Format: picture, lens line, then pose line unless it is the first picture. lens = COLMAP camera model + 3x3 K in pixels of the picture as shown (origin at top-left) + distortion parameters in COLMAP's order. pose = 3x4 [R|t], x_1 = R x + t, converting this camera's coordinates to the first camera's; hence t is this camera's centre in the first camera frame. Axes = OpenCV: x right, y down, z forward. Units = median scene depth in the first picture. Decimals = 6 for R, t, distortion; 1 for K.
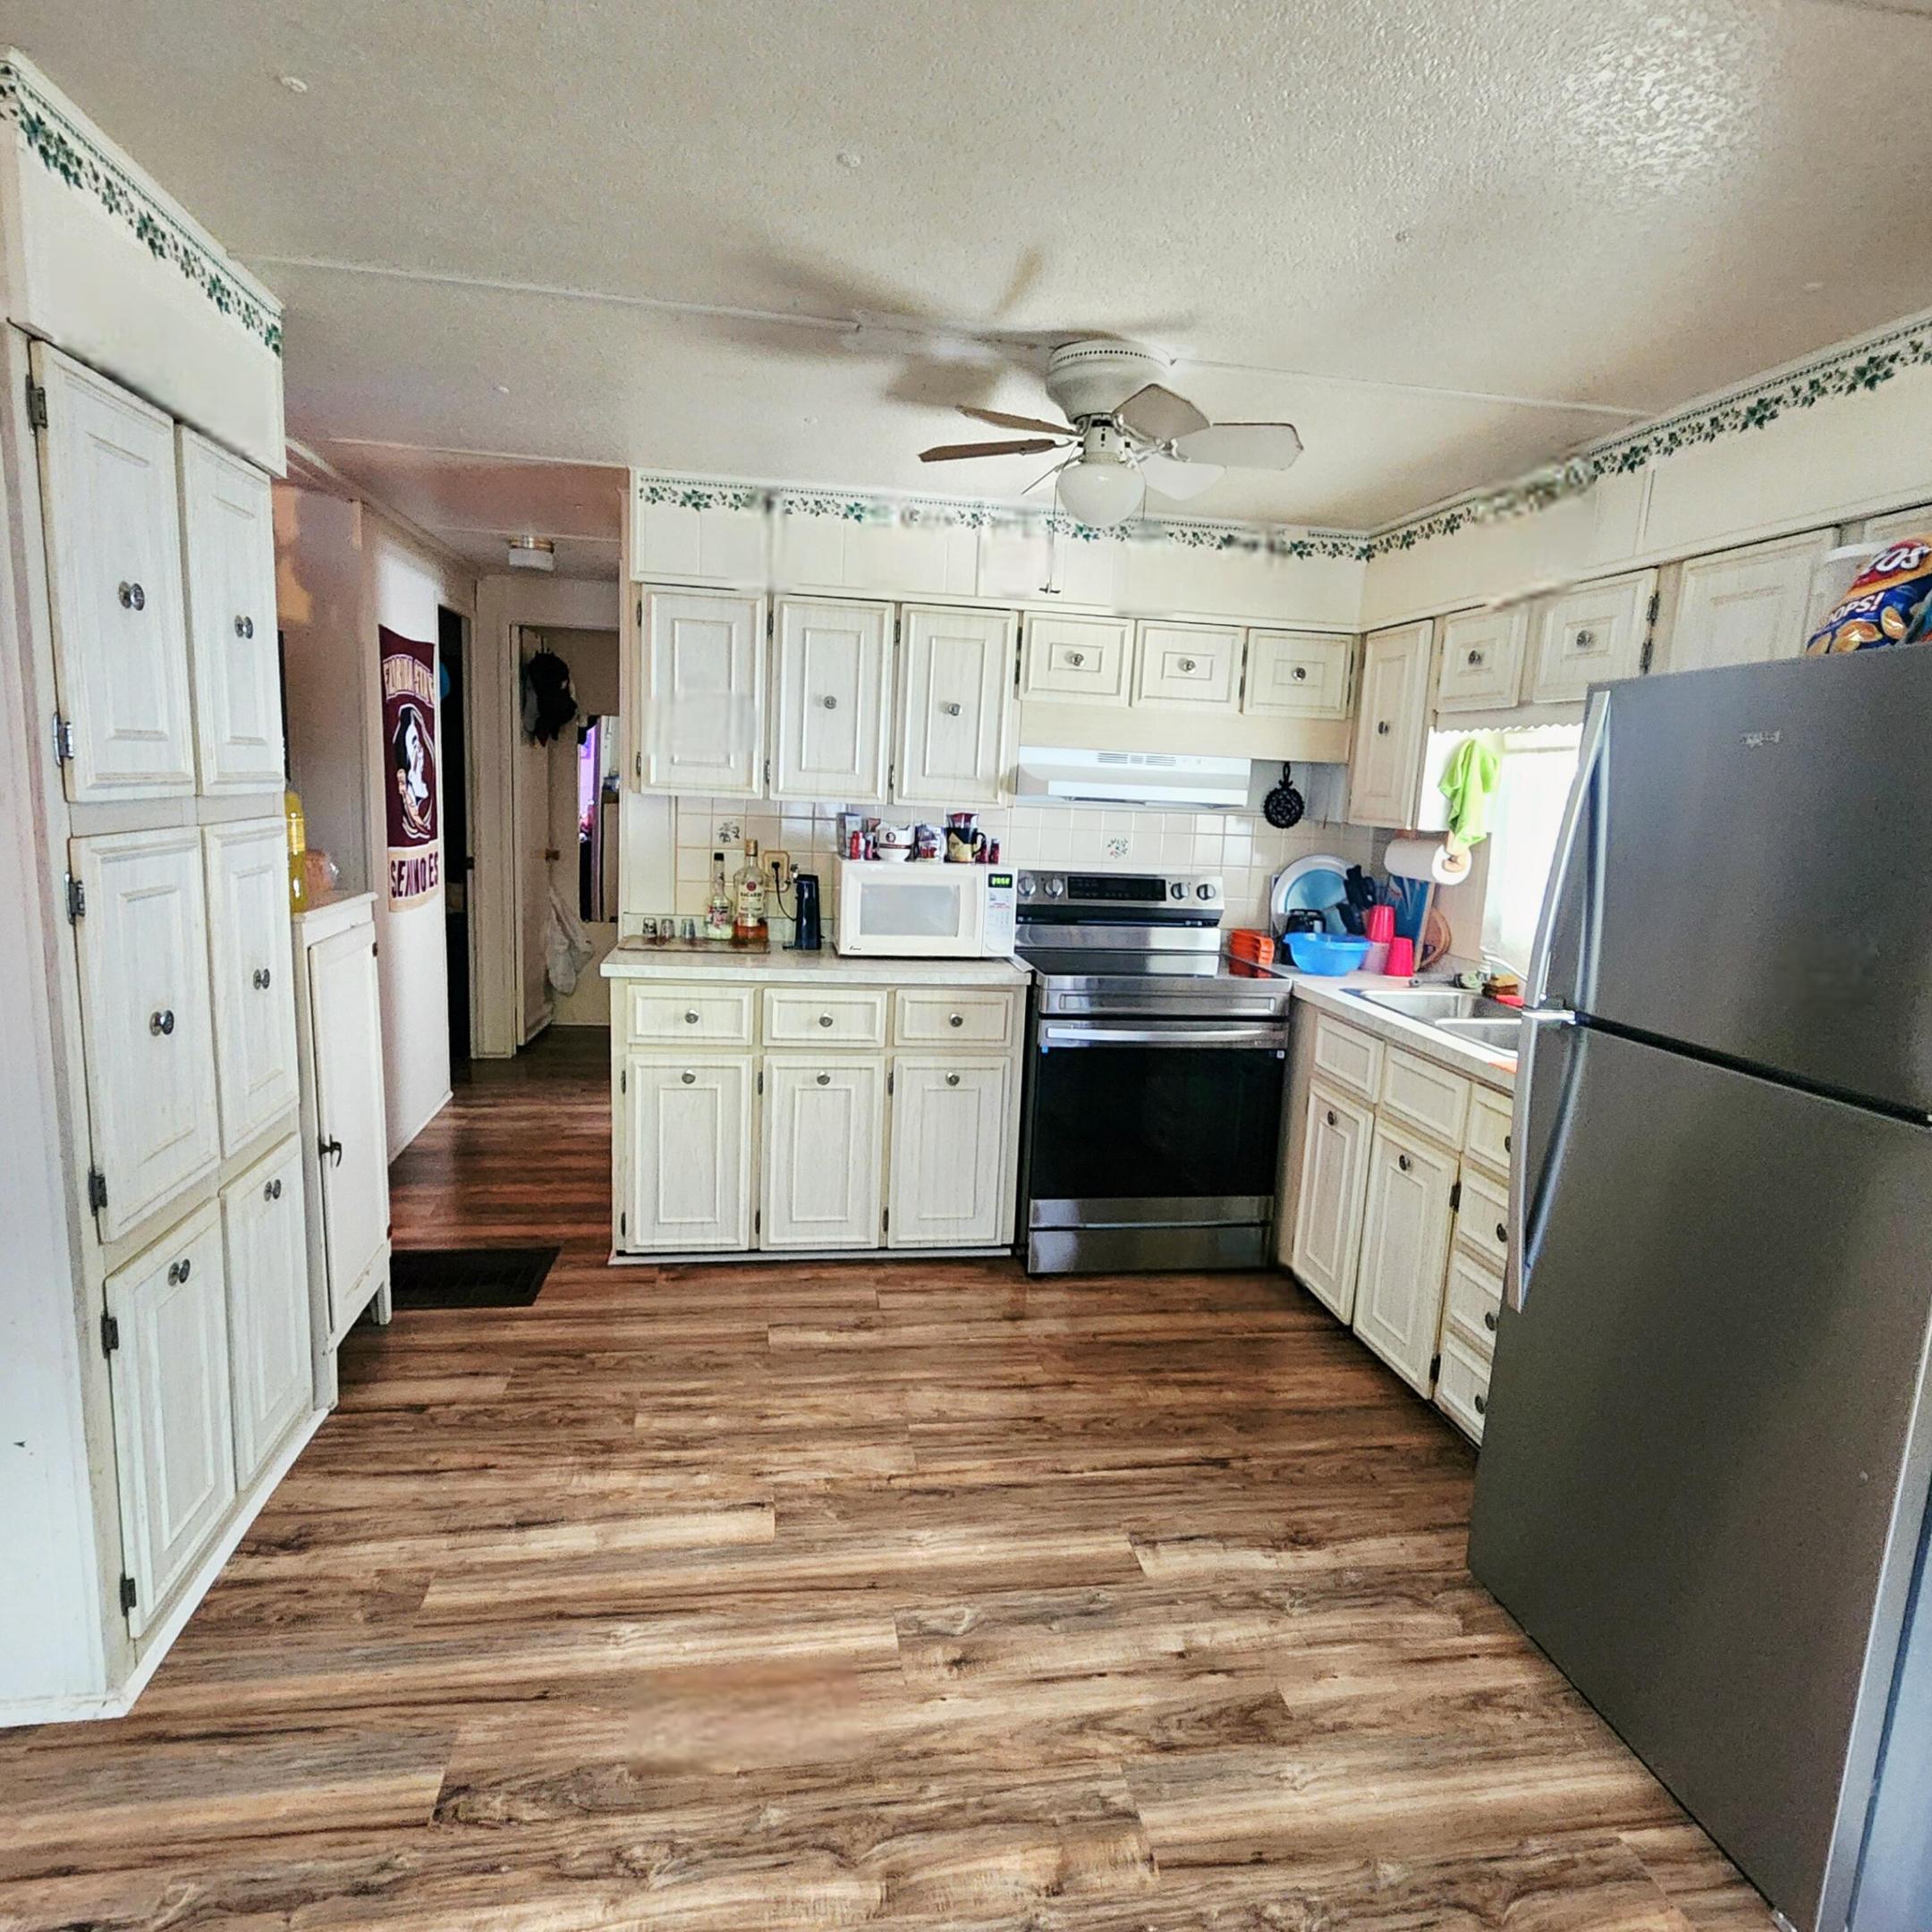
lens RADIAL K [[1179.4, 0, 962.8], [0, 1179.4, 967.6], [0, 0, 1]] dist [0.006182, -0.001071]
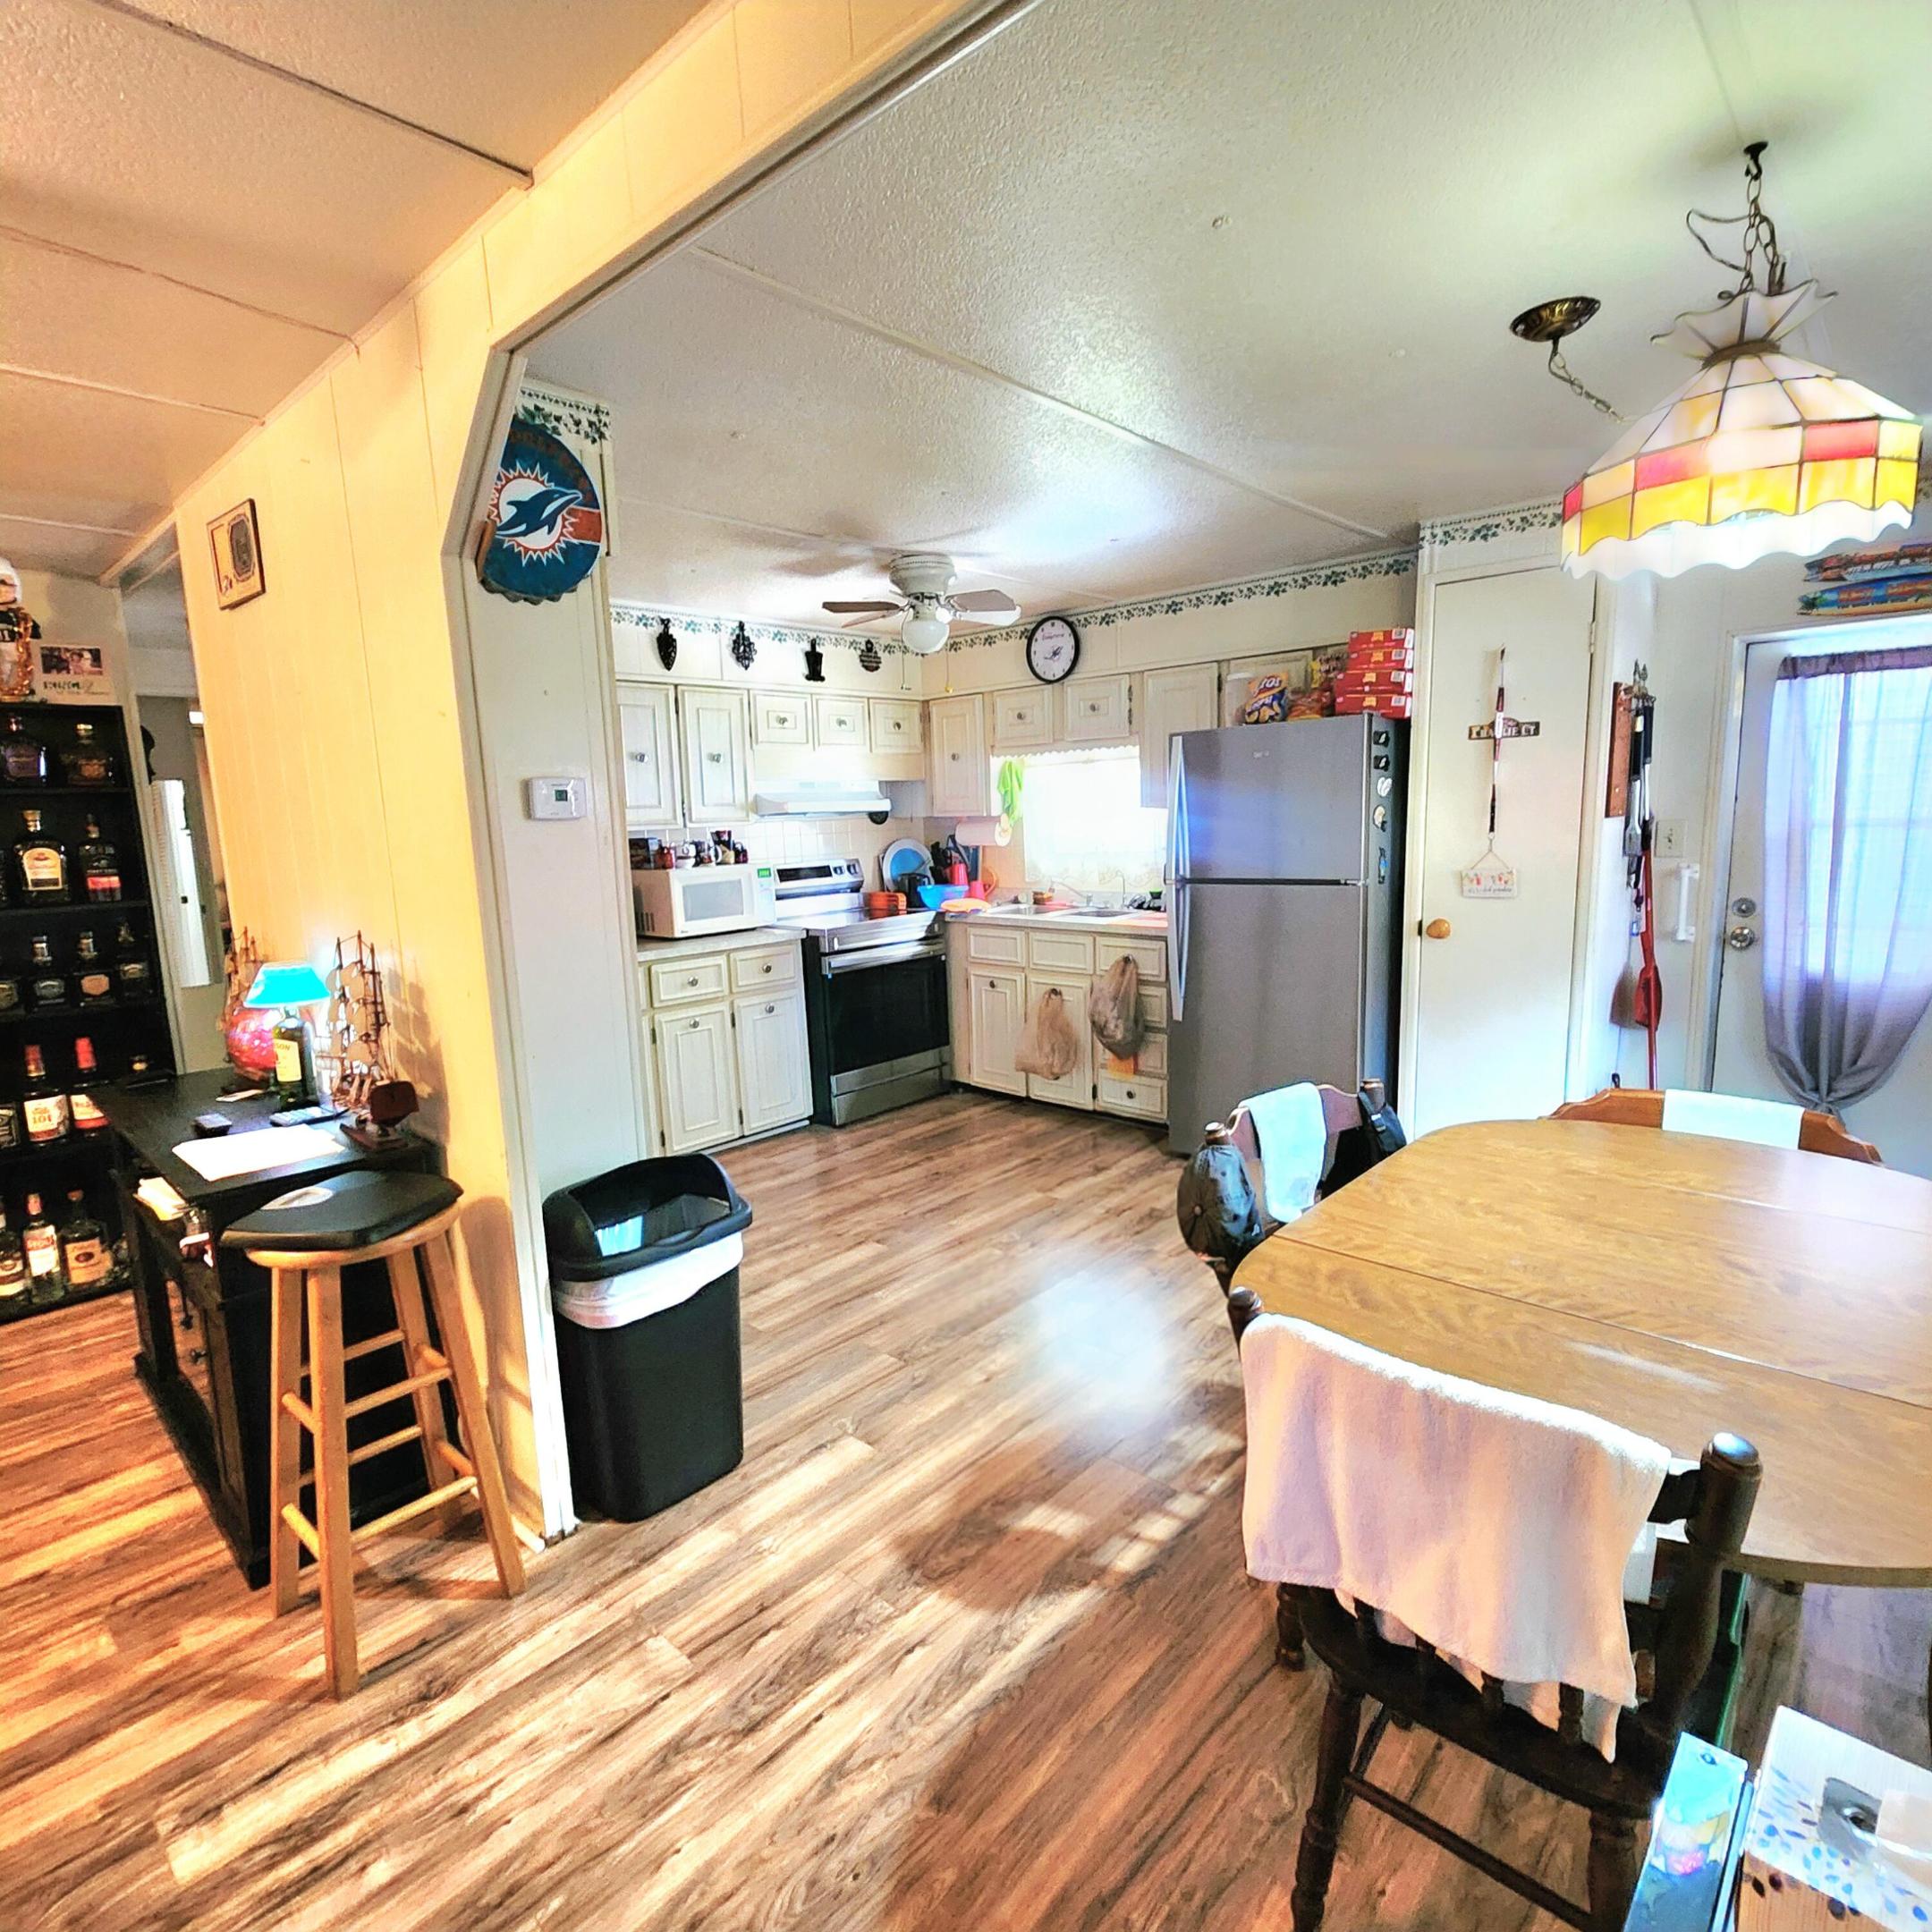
lens RADIAL K [[1058.9, 0, 967.7], [0, 1058.9, 961.0], [0, 0, 1]] dist [0.007153, -0.004957]
pose [[0.786074, -0.162255, 0.596457, -0.594953], [0.167716, 0.984722, 0.046841, 0.015602], [-0.594945, 0.063215, 0.801277, -0.204392]]
